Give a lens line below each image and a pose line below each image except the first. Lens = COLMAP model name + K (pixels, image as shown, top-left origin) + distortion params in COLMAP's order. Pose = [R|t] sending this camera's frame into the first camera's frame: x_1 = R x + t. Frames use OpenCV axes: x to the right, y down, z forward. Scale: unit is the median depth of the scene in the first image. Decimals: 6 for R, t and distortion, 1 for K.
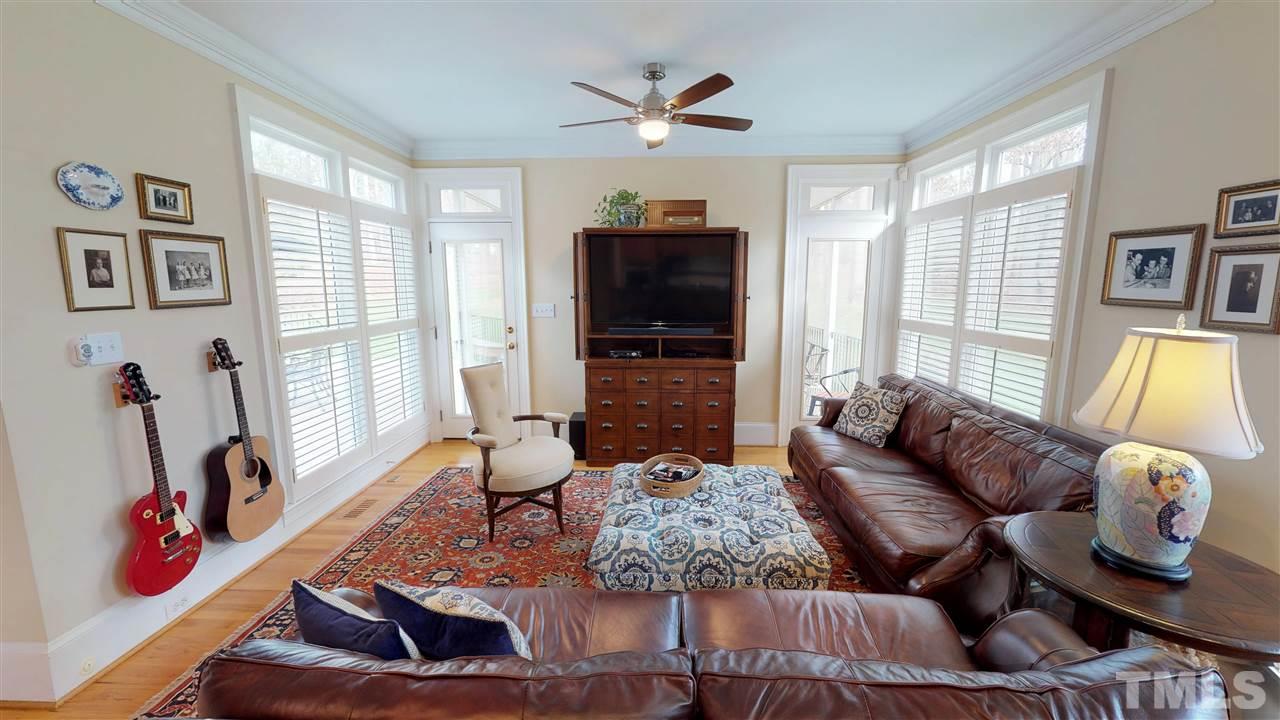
lens RADIAL K [[491.6, 0, 655.1], [0, 491.6, 352.7], [0, 0, 1]] dist [-0.000557, -0.000236]
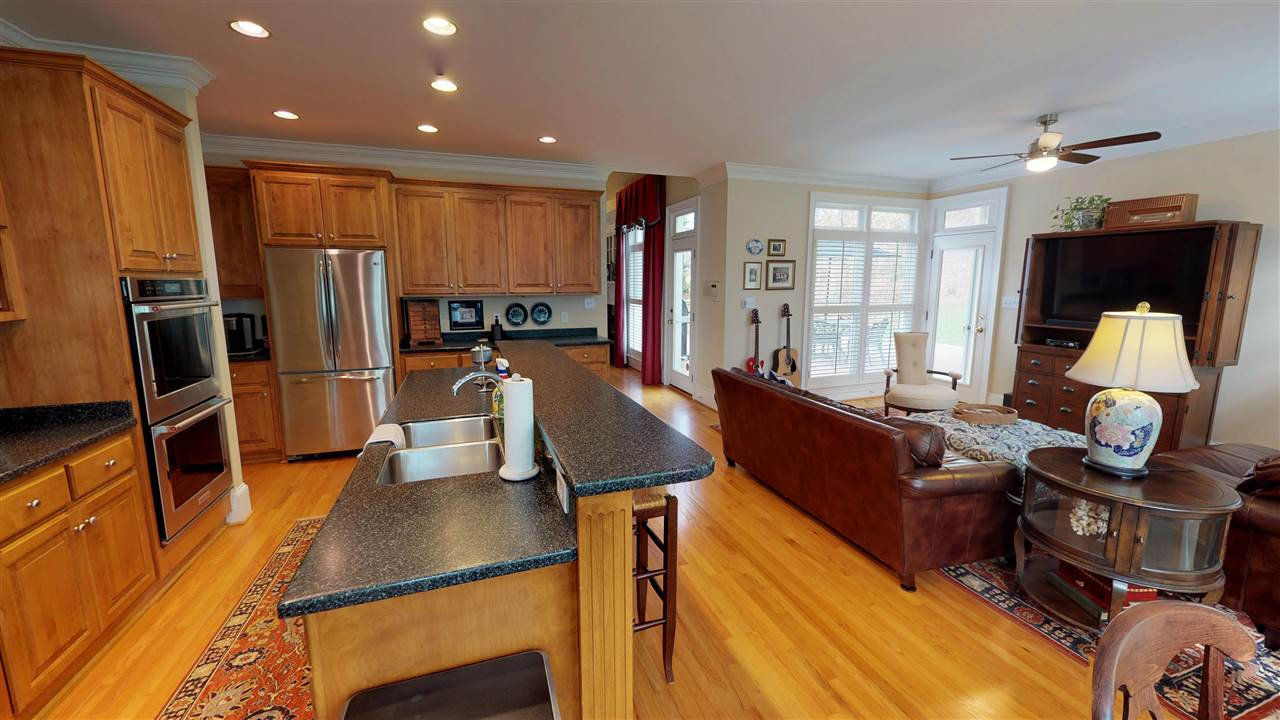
lens RADIAL K [[491.6, 0, 629.0], [0, 491.6, 349.9], [0, 0, 1]] dist [-0.000557, -0.000236]
pose [[0.362172, 0.133702, -0.922472, 0.891078], [-0.129267, 0.987300, 0.092346, 0.059625], [0.923104, 0.085800, 0.374856, -0.479770]]
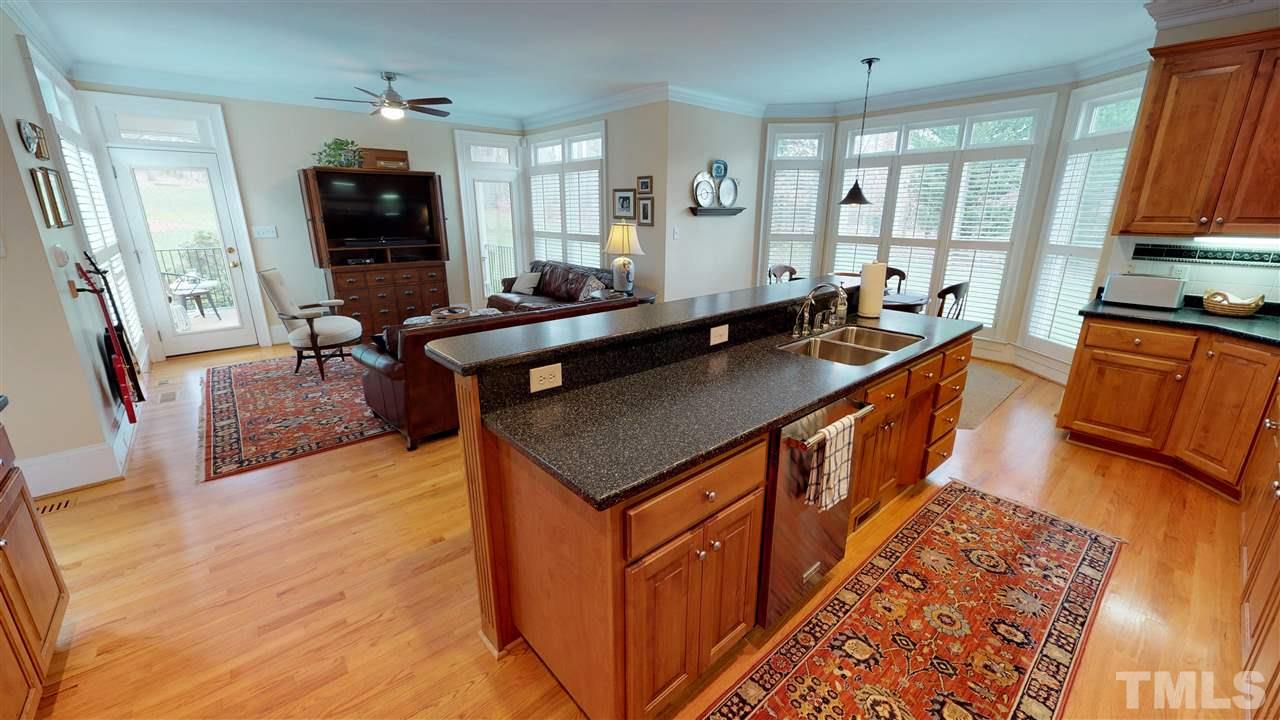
lens RADIAL K [[491.6, 0, 648.2], [0, 491.6, 347.0], [0, 0, 1]] dist [-0.000557, -0.000236]
pose [[0.734546, -0.179623, 0.654353, -0.603015], [0.092758, 0.981855, 0.165398, 0.123545], [-0.672189, -0.060796, 0.737879, -0.844861]]
